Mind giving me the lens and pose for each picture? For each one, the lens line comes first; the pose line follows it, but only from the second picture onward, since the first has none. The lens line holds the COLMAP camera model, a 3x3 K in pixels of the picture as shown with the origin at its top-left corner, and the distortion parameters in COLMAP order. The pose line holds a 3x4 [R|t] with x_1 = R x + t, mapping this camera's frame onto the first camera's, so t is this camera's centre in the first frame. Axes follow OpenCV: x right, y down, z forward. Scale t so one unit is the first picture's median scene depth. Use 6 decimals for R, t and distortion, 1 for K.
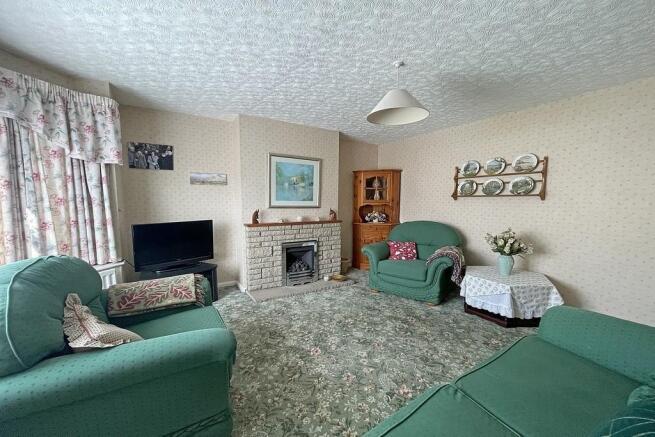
lens RADIAL K [[262.3, 0, 327.0], [0, 262.3, 222.7], [0, 0, 1]] dist [0.000825, -0.000006]
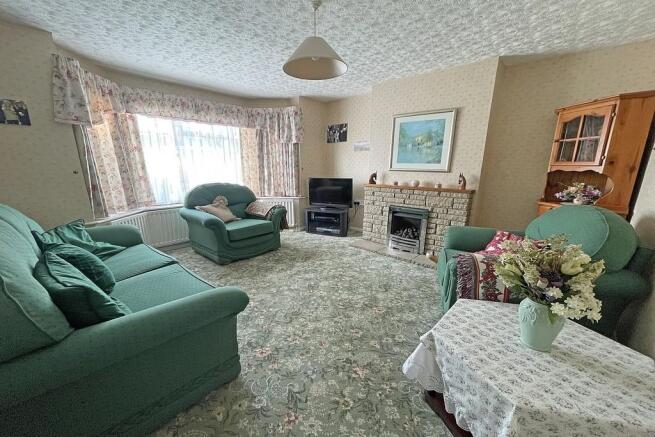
lens RADIAL K [[259.7, 0, 323.7], [0, 259.7, 232.8], [0, 0, 1]] dist [-0.000116, -0.000062]
pose [[0.270339, 0.244011, -0.931330, 0.748811], [-0.083246, 0.969651, 0.229887, -0.031078], [0.959159, 0.015383, 0.282447, 0.457283]]
